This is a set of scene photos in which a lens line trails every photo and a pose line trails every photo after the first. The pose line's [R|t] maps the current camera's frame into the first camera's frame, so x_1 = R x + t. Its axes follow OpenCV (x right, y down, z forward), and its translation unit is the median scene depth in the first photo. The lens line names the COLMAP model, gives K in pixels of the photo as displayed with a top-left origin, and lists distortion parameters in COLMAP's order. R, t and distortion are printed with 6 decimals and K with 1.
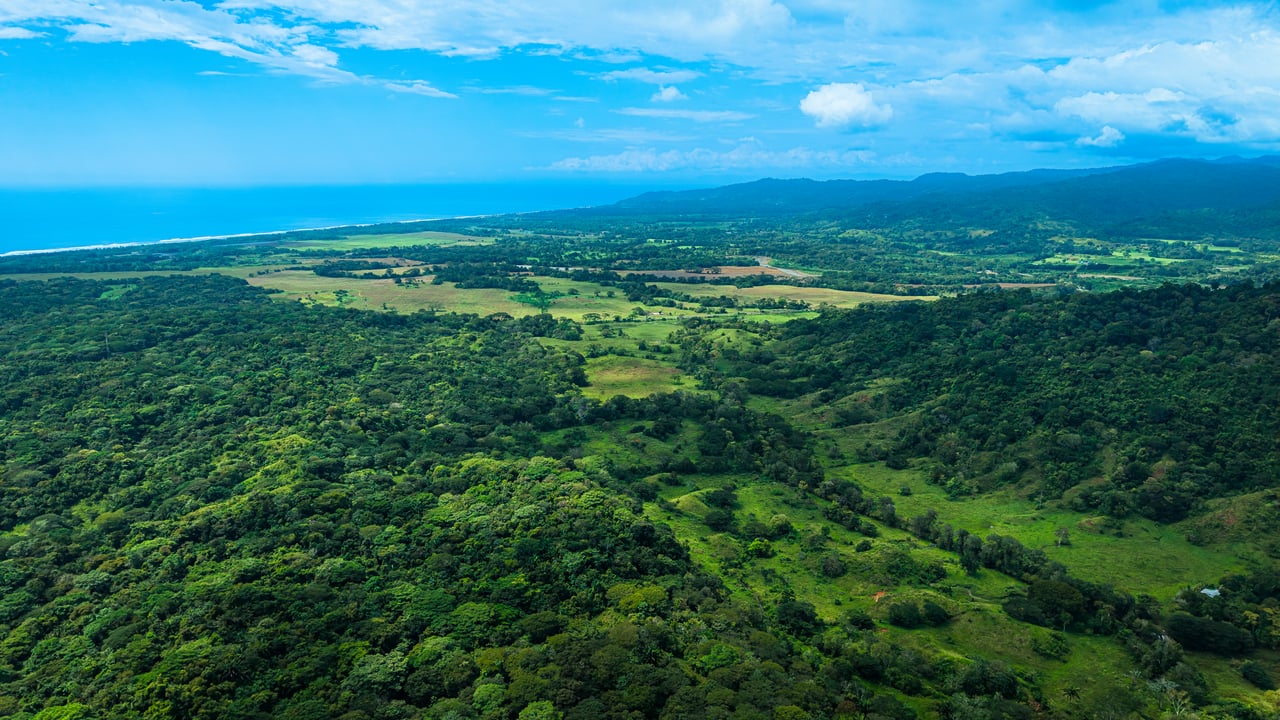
lens RADIAL K [[855.6, 0, 633.6], [0, 855.6, 351.3], [0, 0, 1]] dist [0.035452, -0.034981]
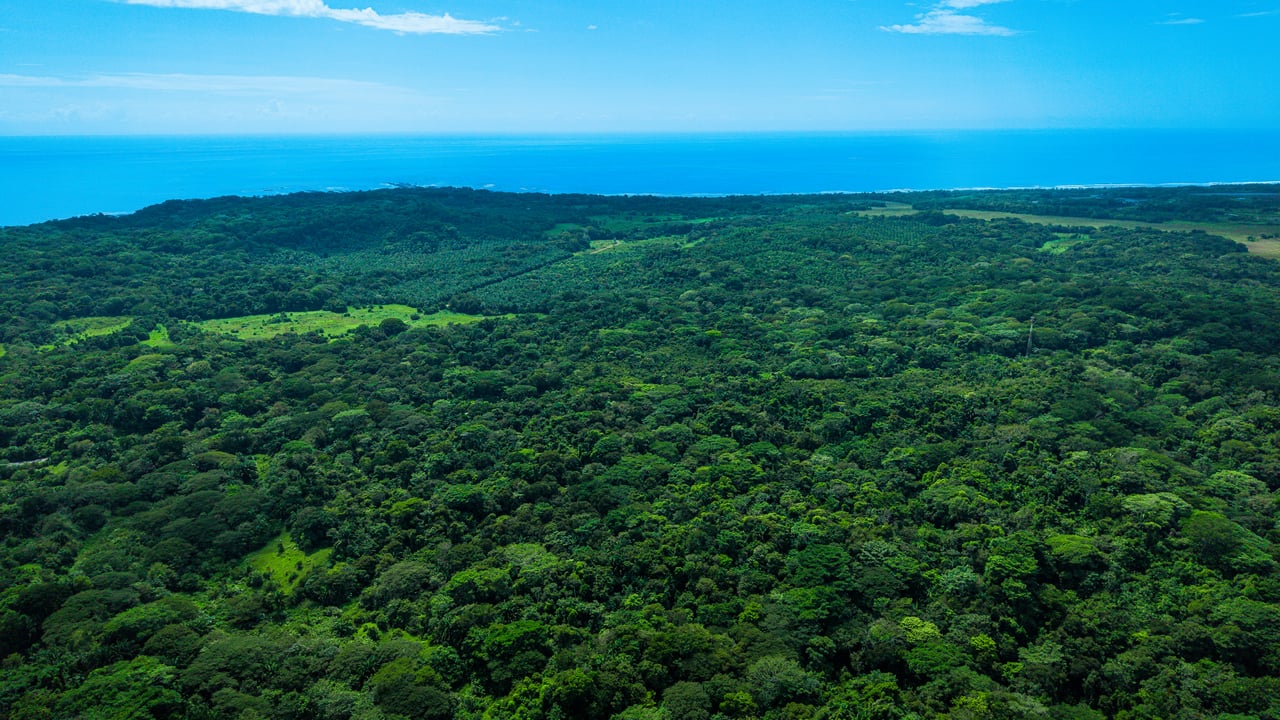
lens RADIAL K [[855.6, 0, 639.4], [0, 855.6, 359.2], [0, 0, 1]] dist [0.035452, -0.034981]
pose [[0.542778, 0.222955, -0.809743, -0.183849], [-0.167278, 0.973503, 0.155918, -0.028582], [0.823049, 0.050824, 0.565691, 0.299286]]
